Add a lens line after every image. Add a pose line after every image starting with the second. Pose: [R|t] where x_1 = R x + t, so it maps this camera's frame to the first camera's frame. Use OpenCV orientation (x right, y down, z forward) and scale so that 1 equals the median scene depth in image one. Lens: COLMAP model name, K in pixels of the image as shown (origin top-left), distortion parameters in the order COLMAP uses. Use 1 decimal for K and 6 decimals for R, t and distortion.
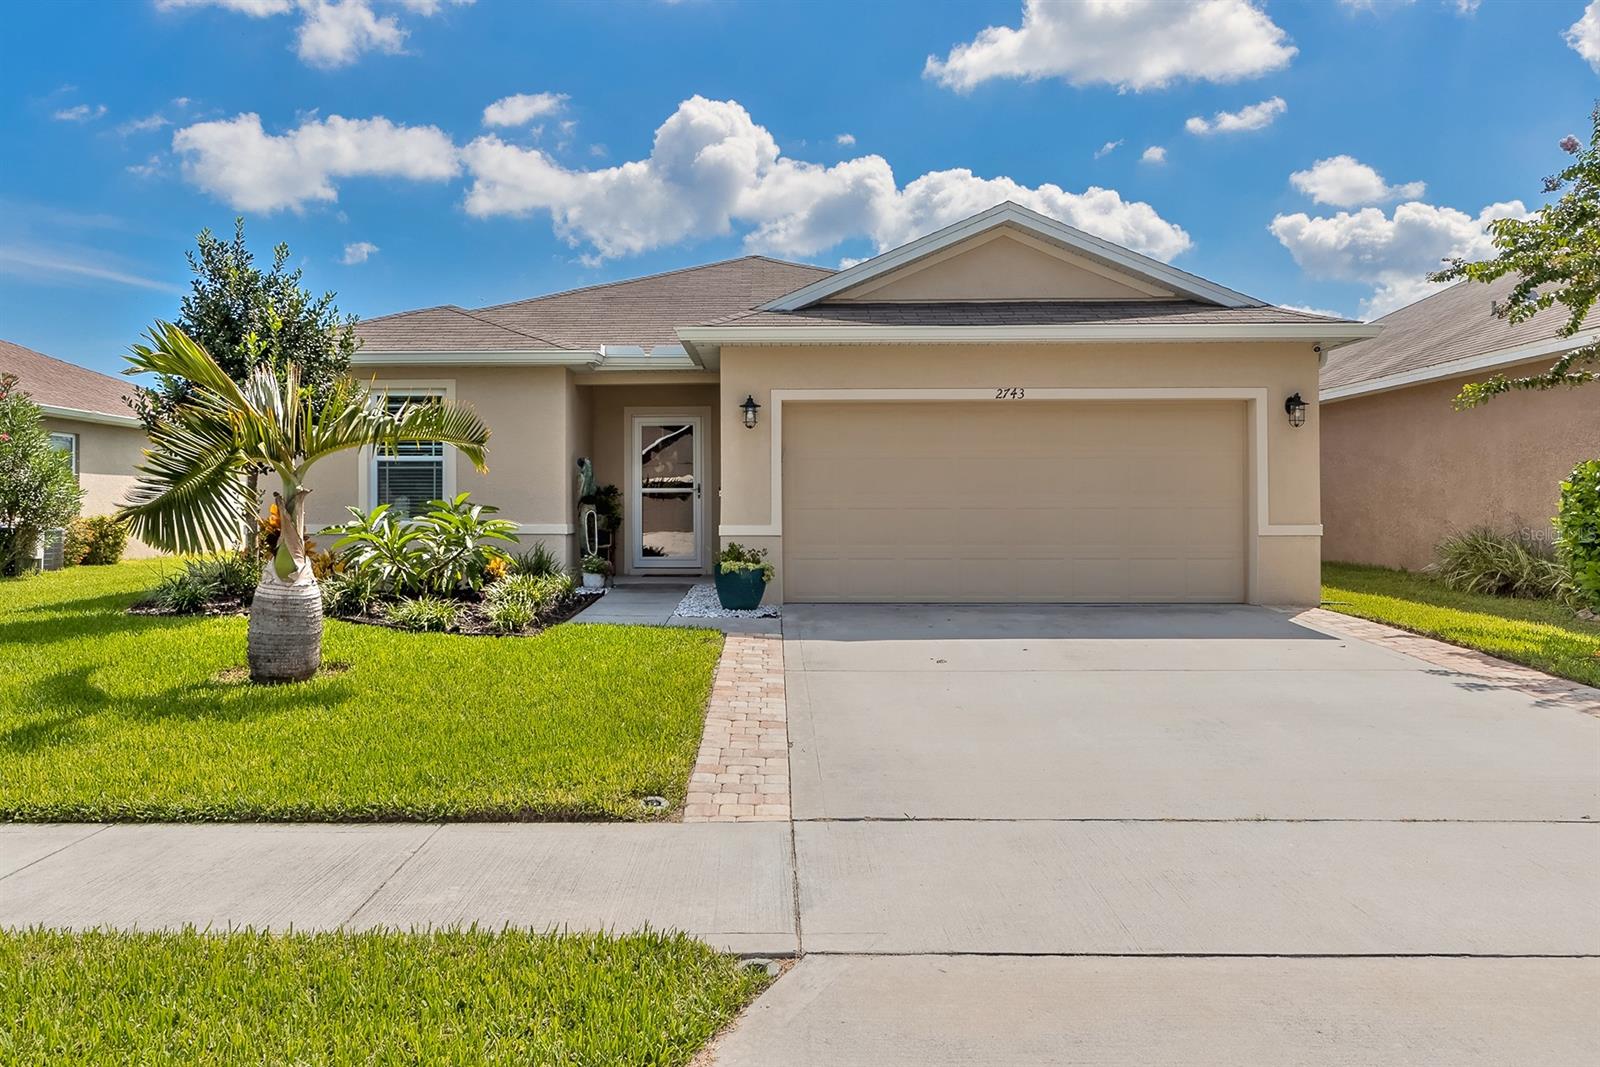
lens RADIAL K [[1150.6, 0, 800.0], [0, 1150.6, 533.5], [0, 0, 1]] dist [0.010308, 0.002280]
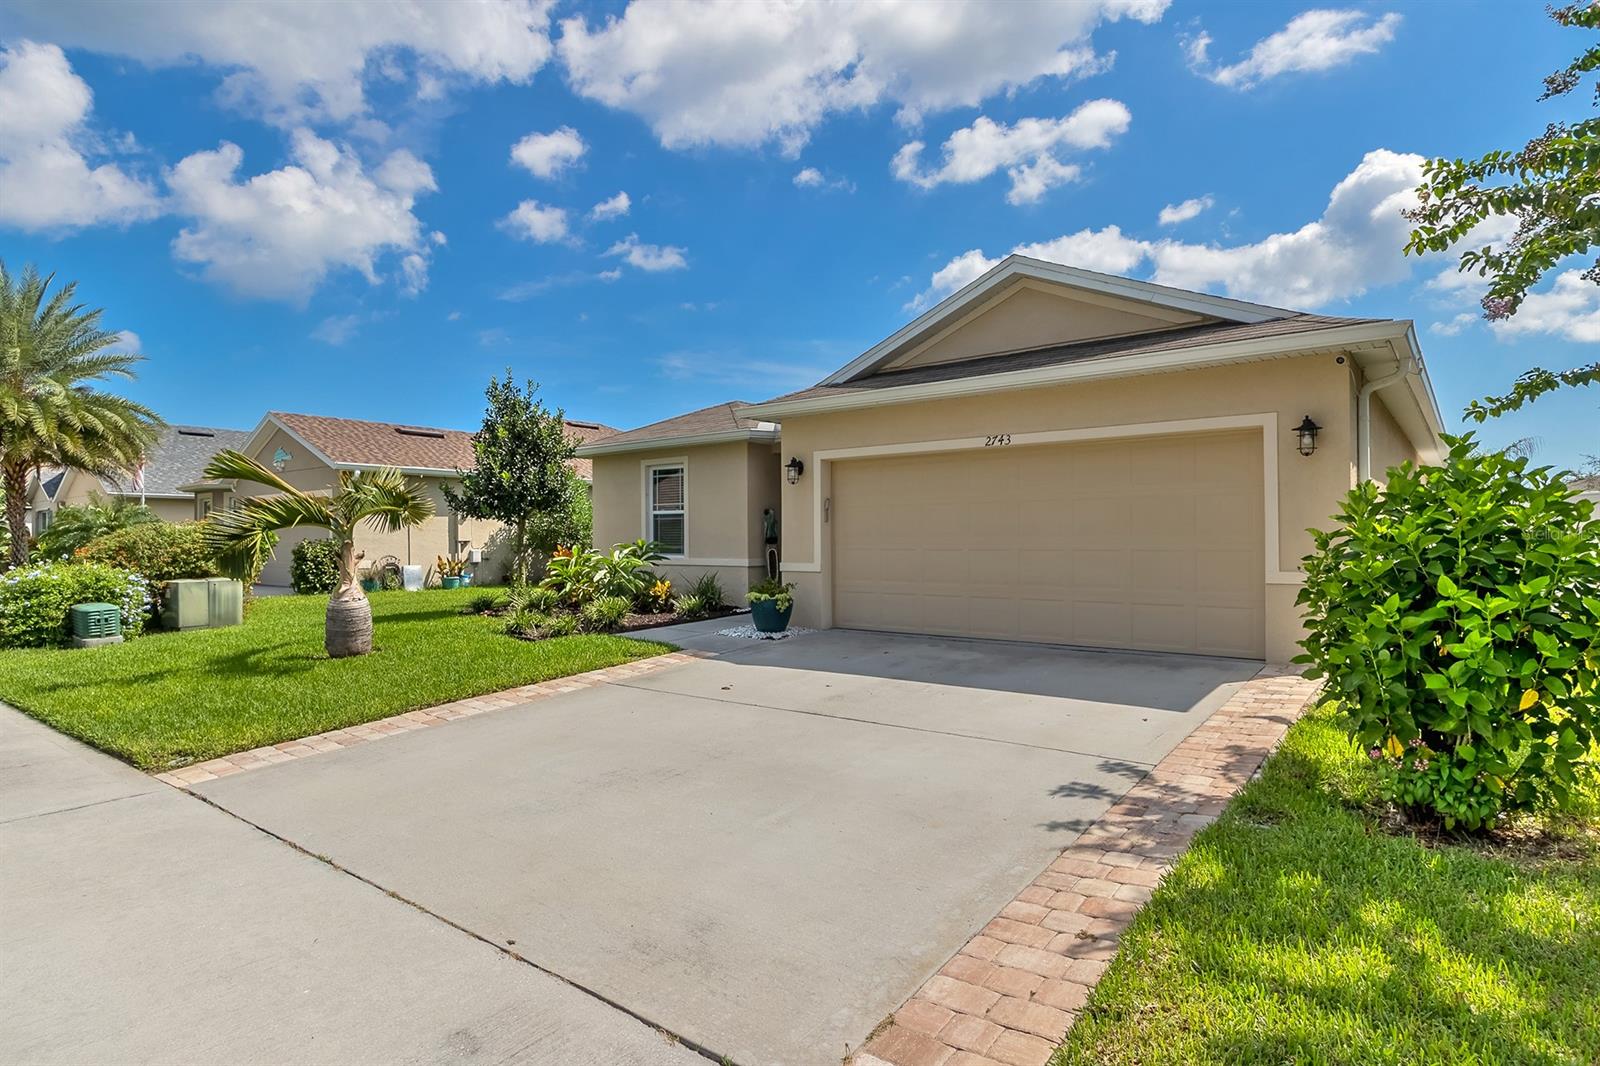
lens RADIAL K [[897.7, 0, 800.0], [0, 897.7, 533.0], [0, 0, 1]] dist [-0.000673, -0.000135]
pose [[0.770977, -0.005591, -0.636838, 0.550530], [-0.008055, 0.999796, -0.018529, -0.021148], [0.636812, 0.019415, 0.770775, 0.258271]]
